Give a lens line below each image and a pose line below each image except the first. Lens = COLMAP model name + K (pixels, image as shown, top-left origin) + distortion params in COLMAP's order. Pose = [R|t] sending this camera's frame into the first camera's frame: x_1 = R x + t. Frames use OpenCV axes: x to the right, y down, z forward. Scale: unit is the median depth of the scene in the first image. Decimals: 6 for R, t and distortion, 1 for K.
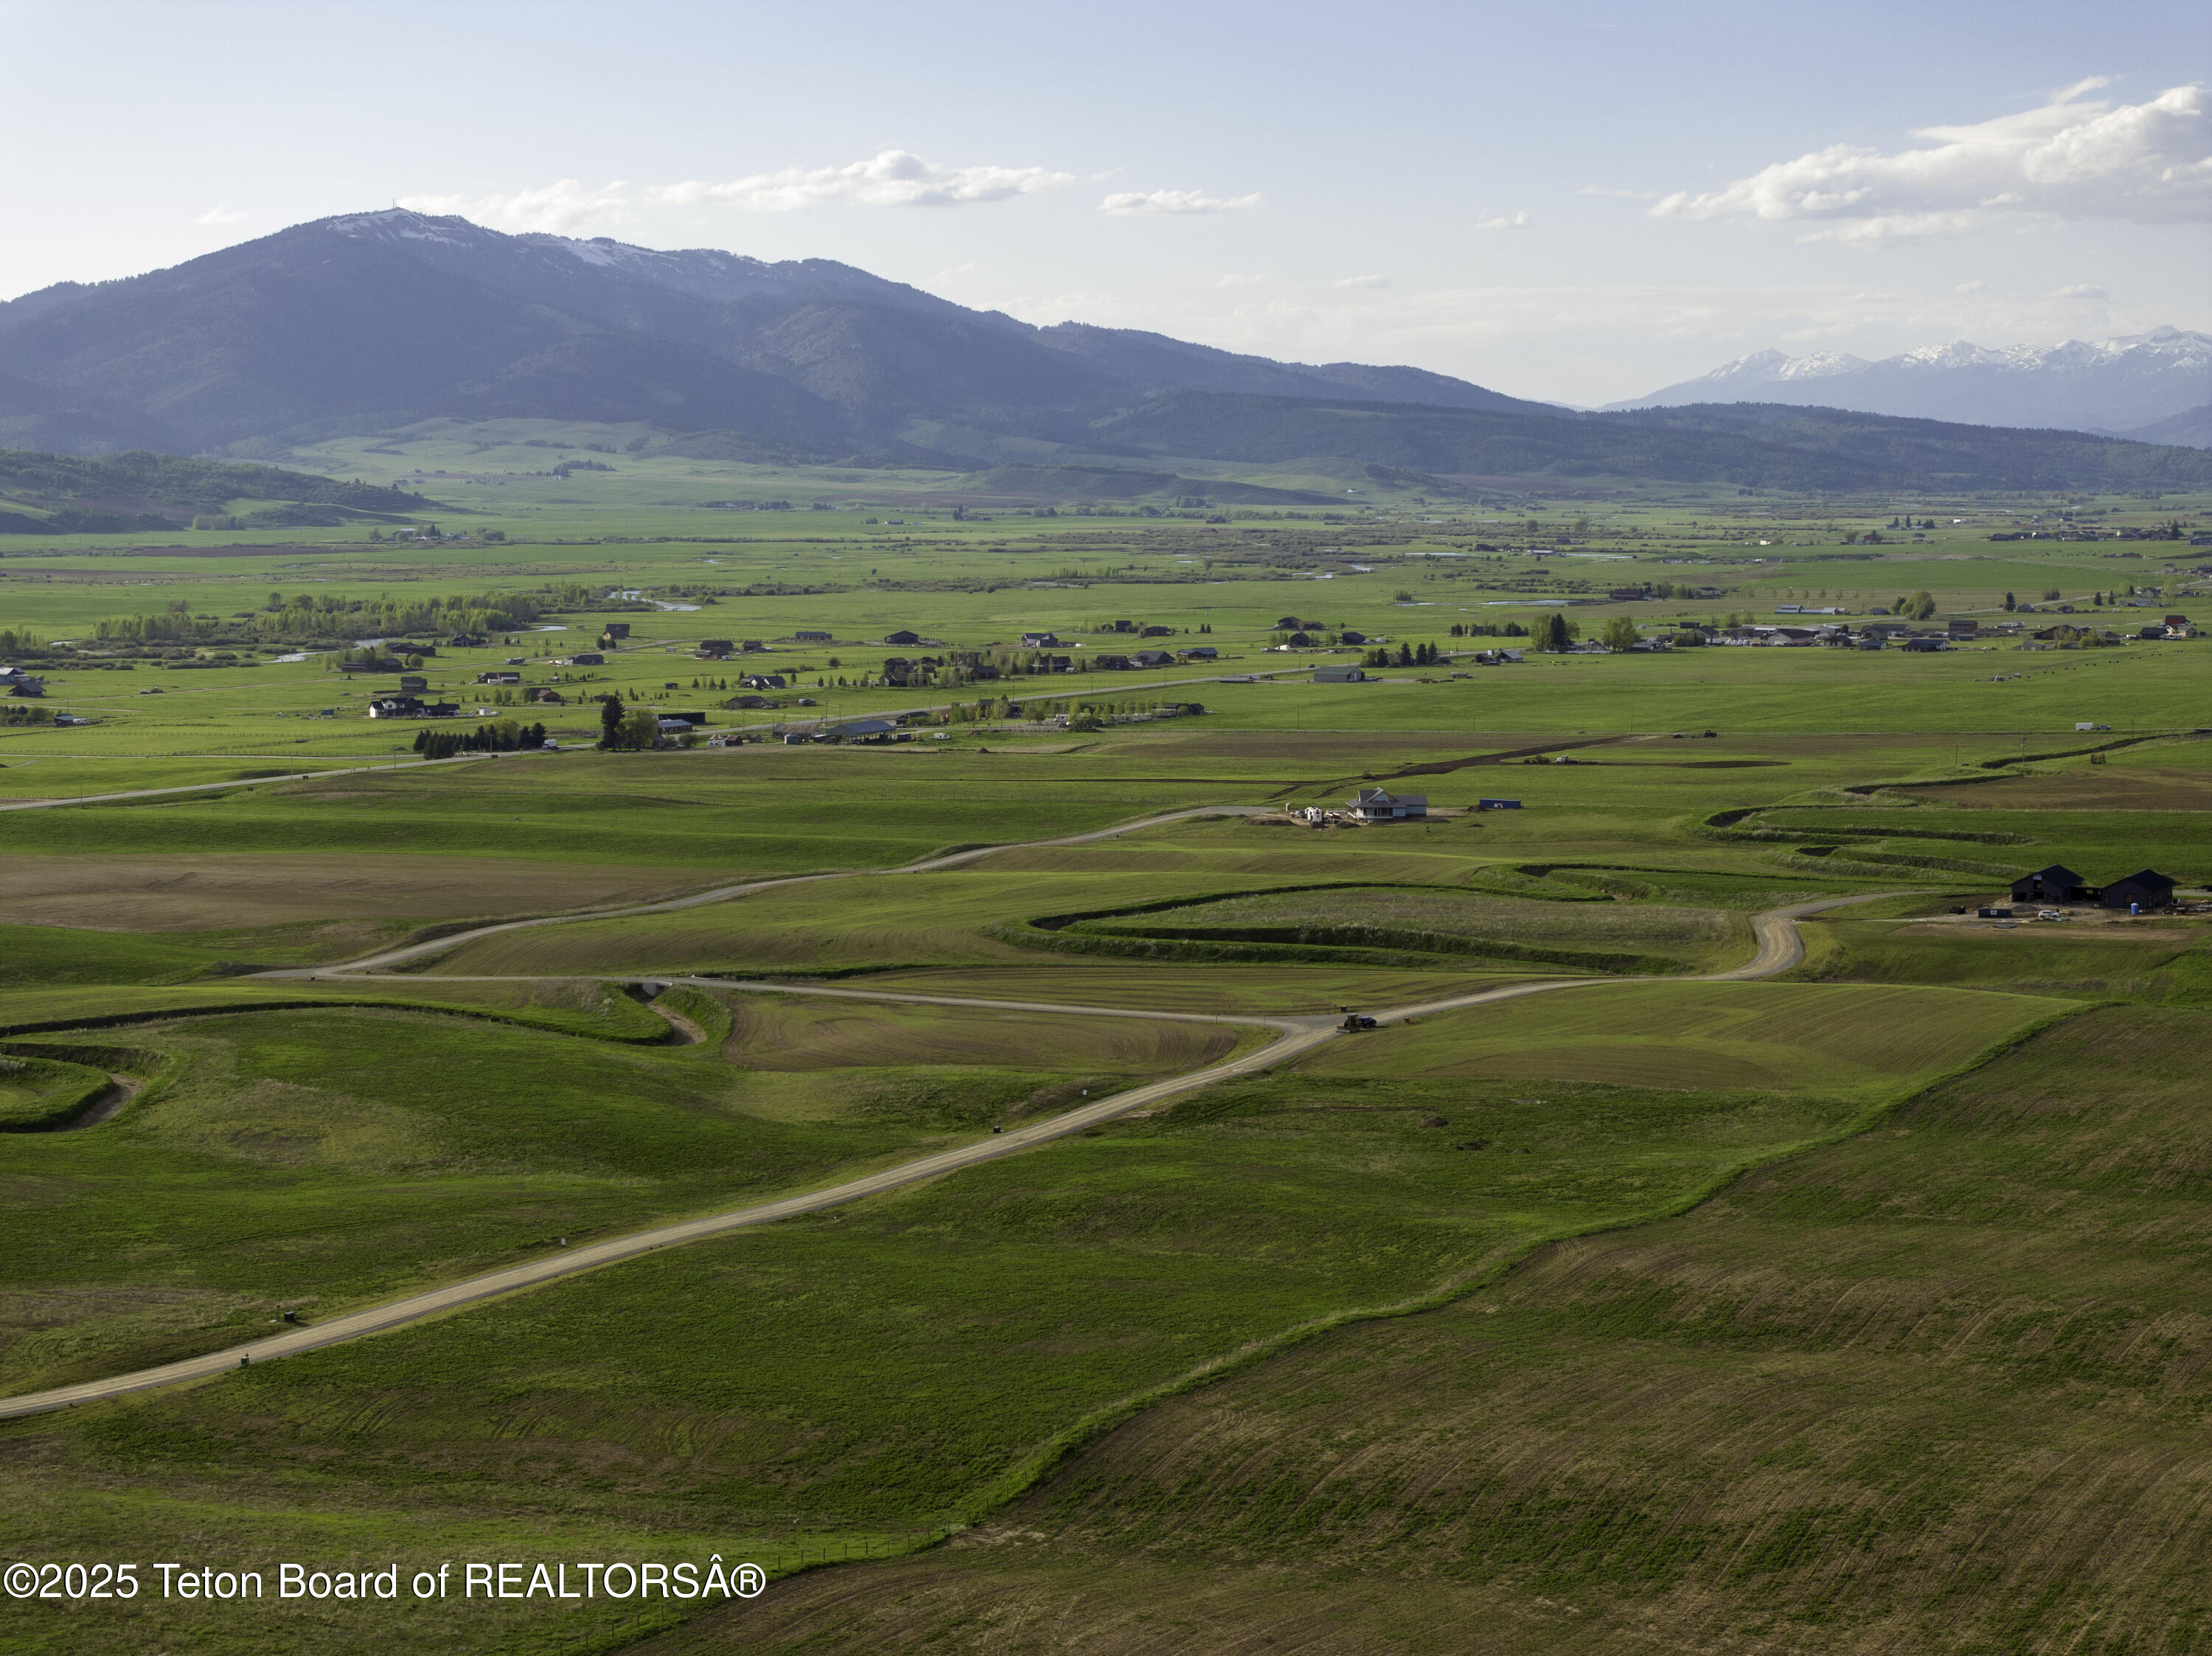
lens RADIAL K [[4603.2, 0, 1100.2], [0, 4603.2, 830.6], [0, 0, 1]] dist [-0.042319, 0.000000]
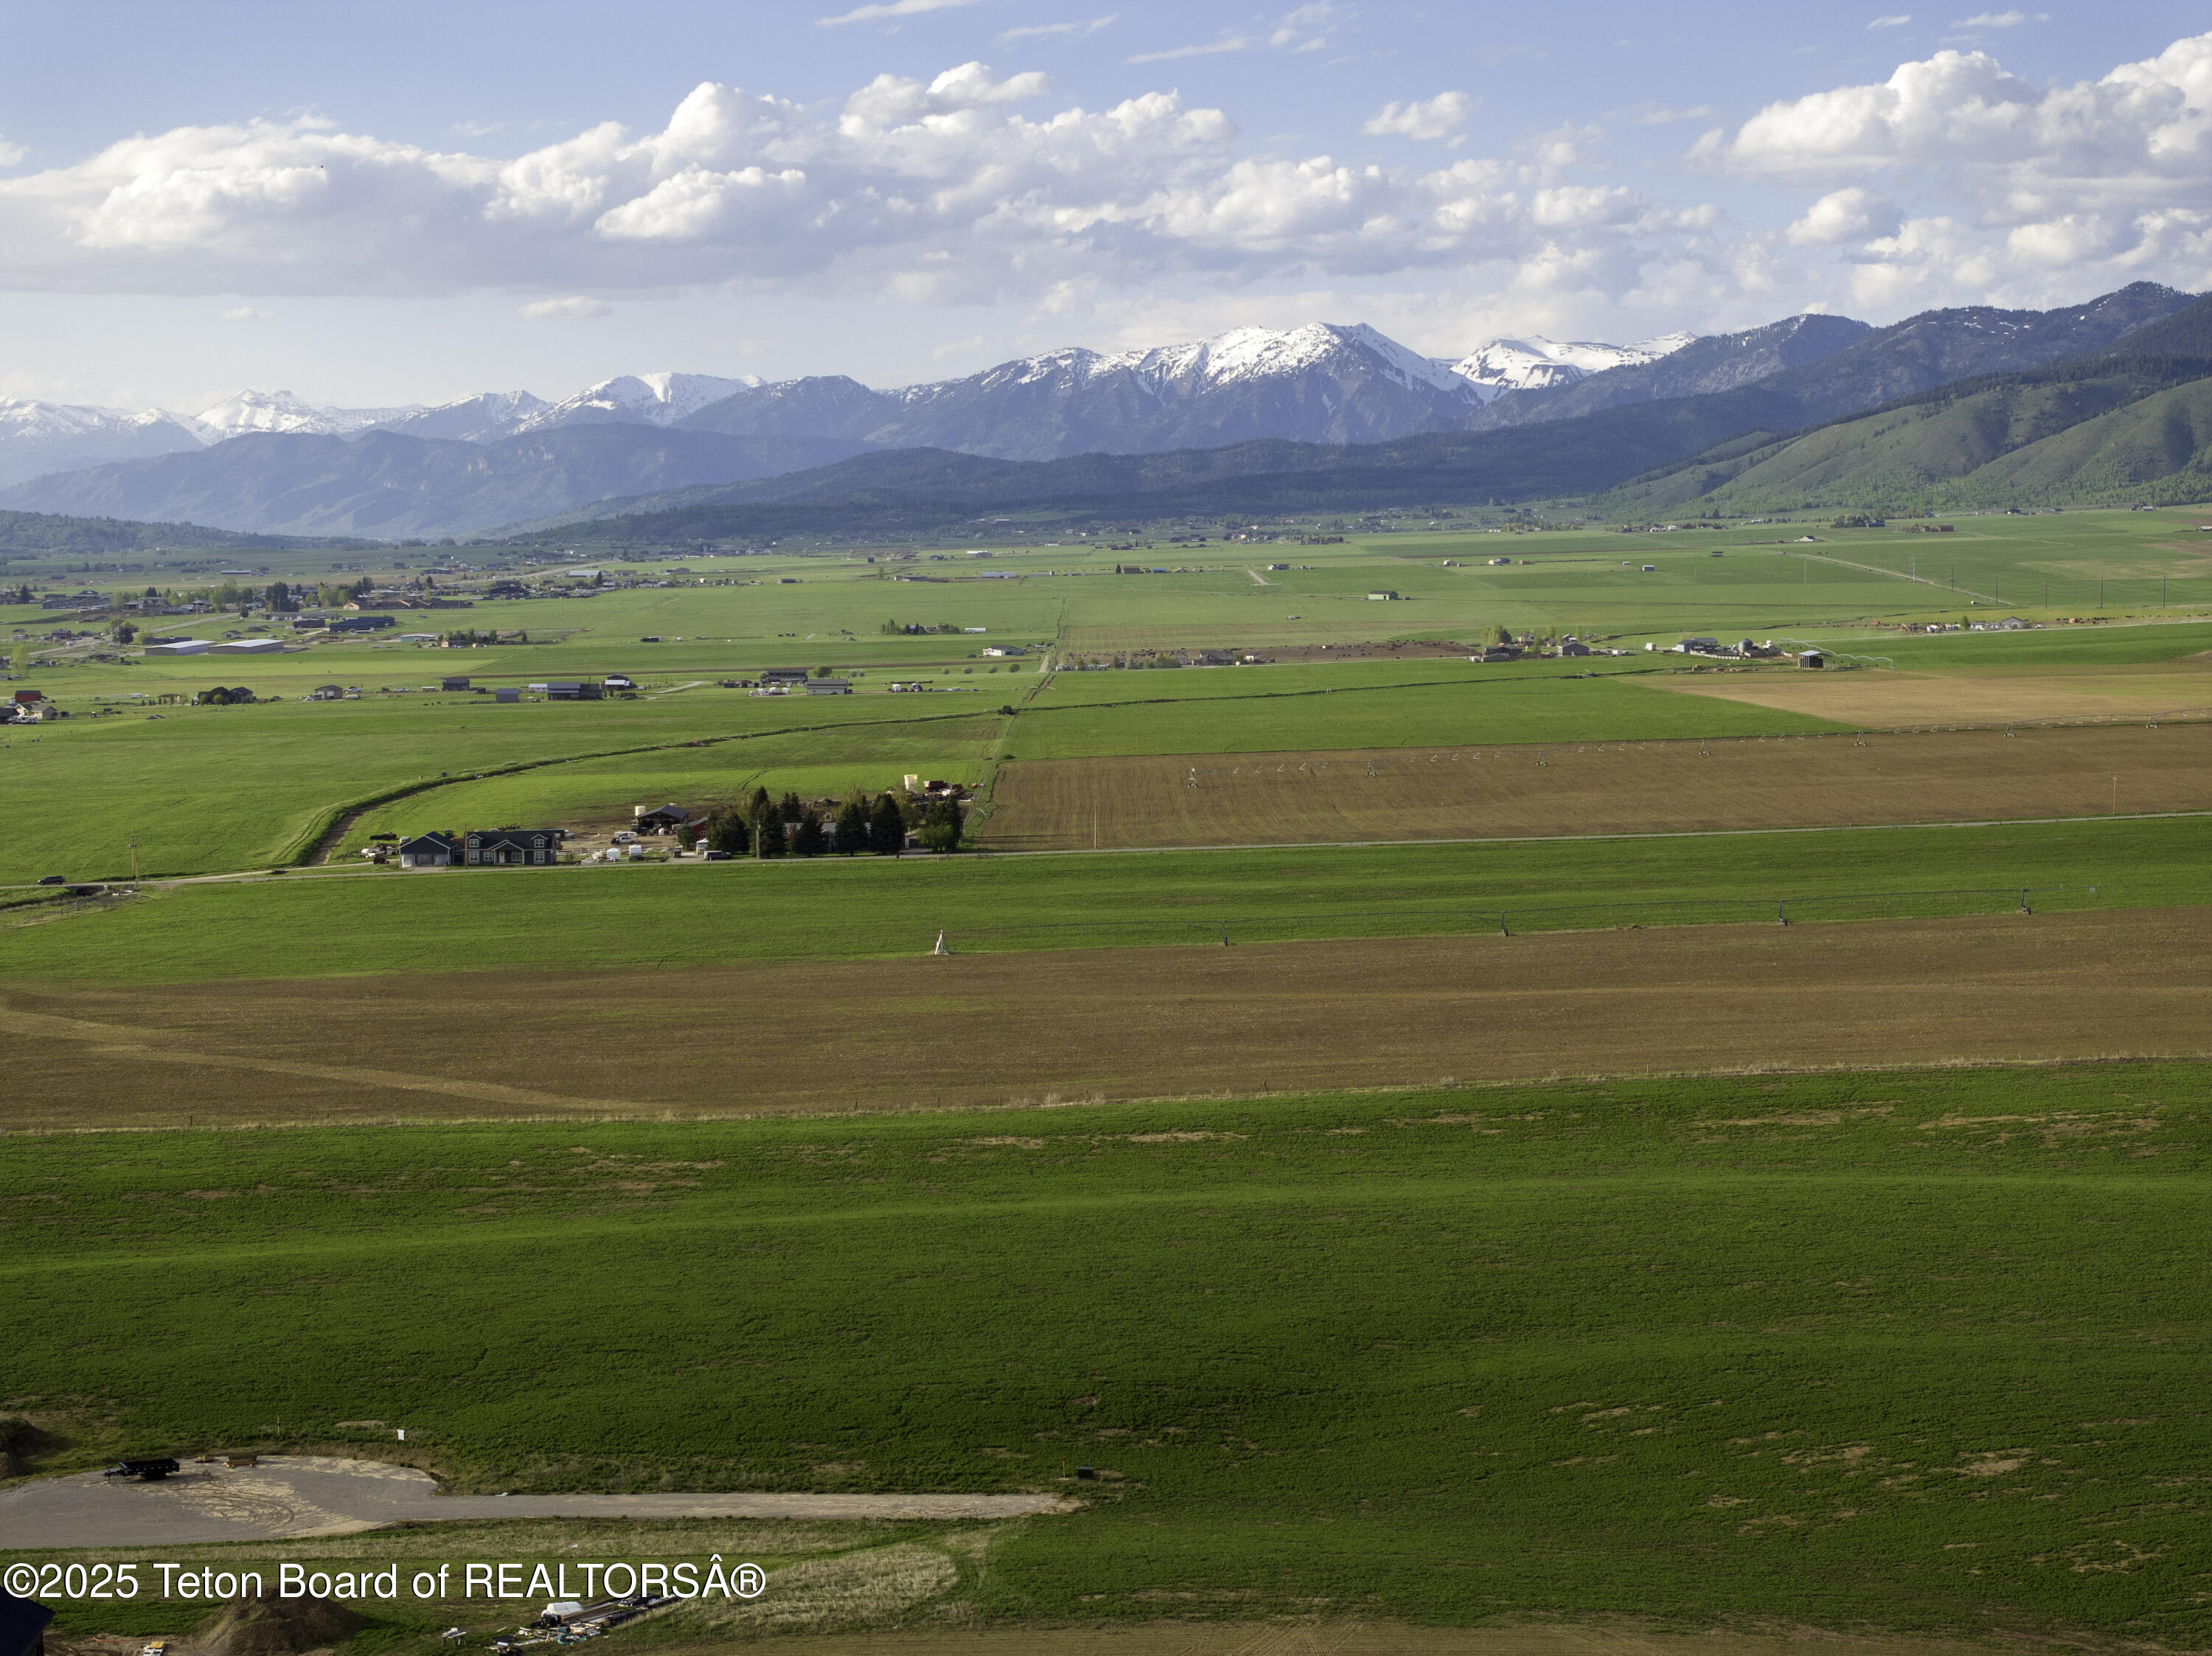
lens RADIAL K [[4603.2, 0, 1104.2], [0, 4603.2, 826.7], [0, 0, 1]] dist [-0.042319, 0.000000]
pose [[0.895954, -0.029610, 0.443159, 0.132737], [0.036650, 0.999301, -0.007327, -0.029709], [-0.442633, 0.022806, 0.896413, 0.567528]]
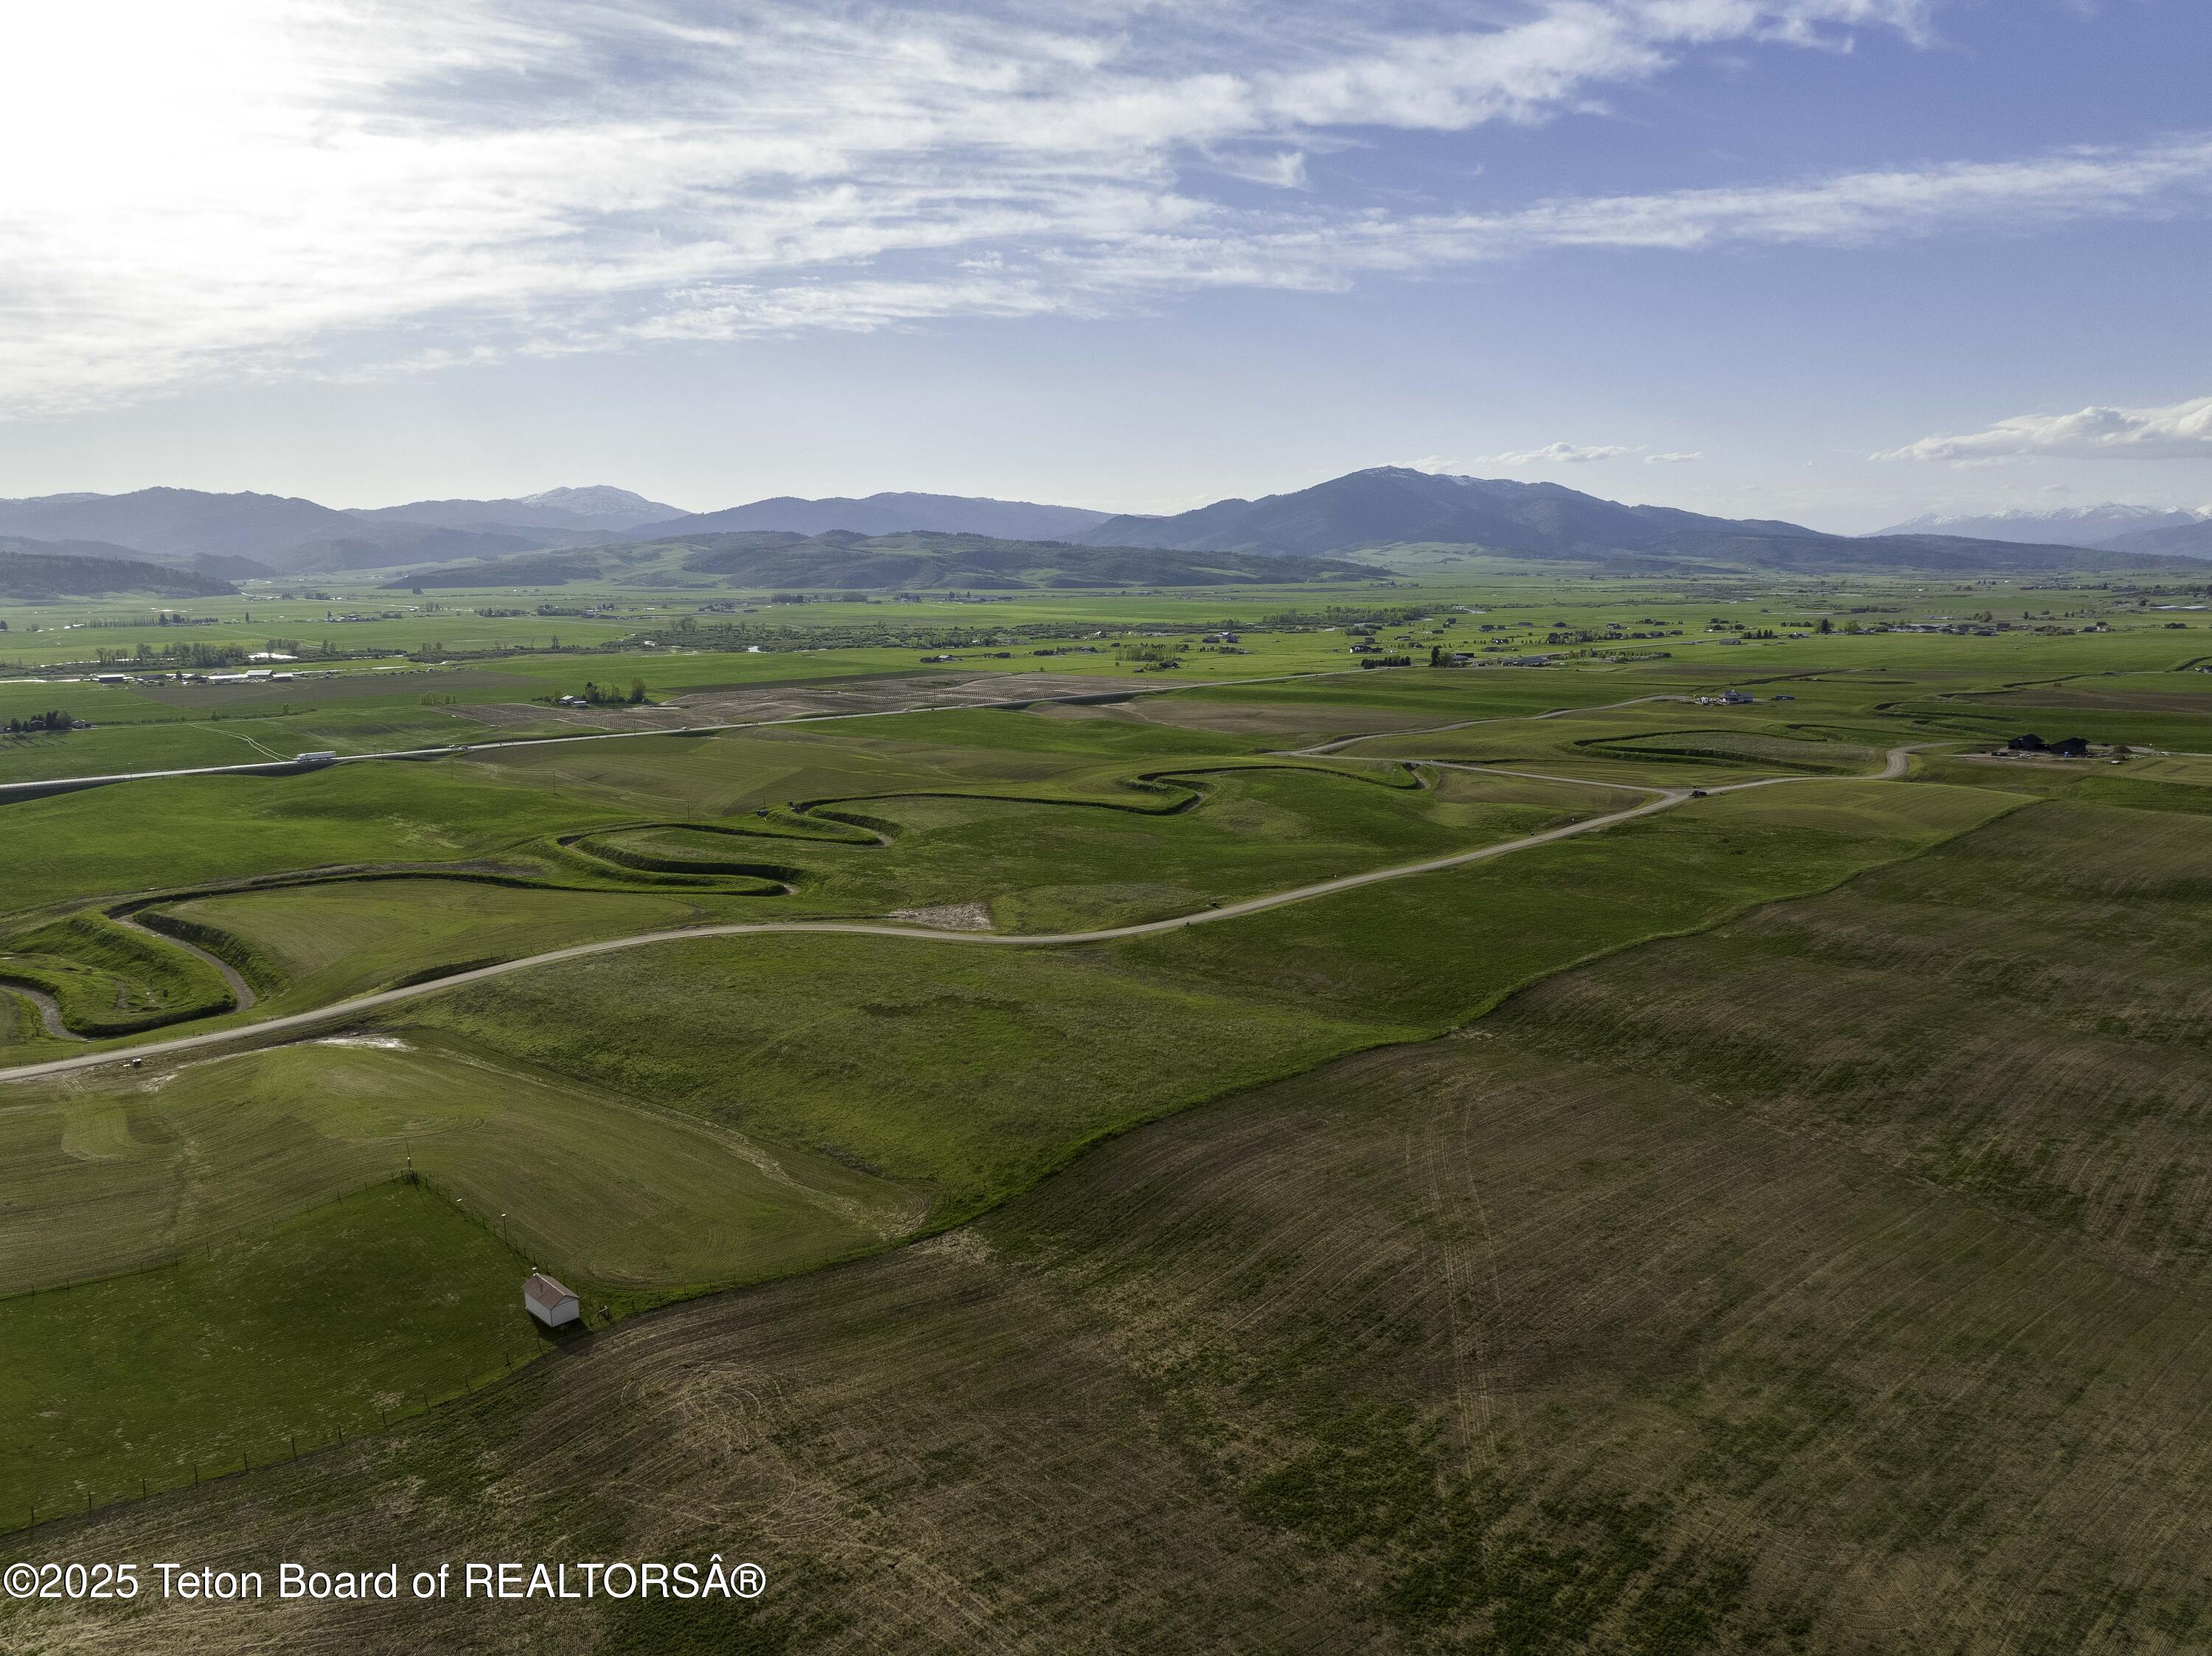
lens RADIAL K [[1619.3, 0, 1067.1], [0, 1619.3, 809.0], [0, 0, 1]] dist [-0.047020, -0.002995]
pose [[0.940528, 0.045670, -0.336633, 0.023423], [-0.020627, 0.996771, 0.077599, -0.006873], [0.339090, -0.066040, 0.938433, 0.082913]]
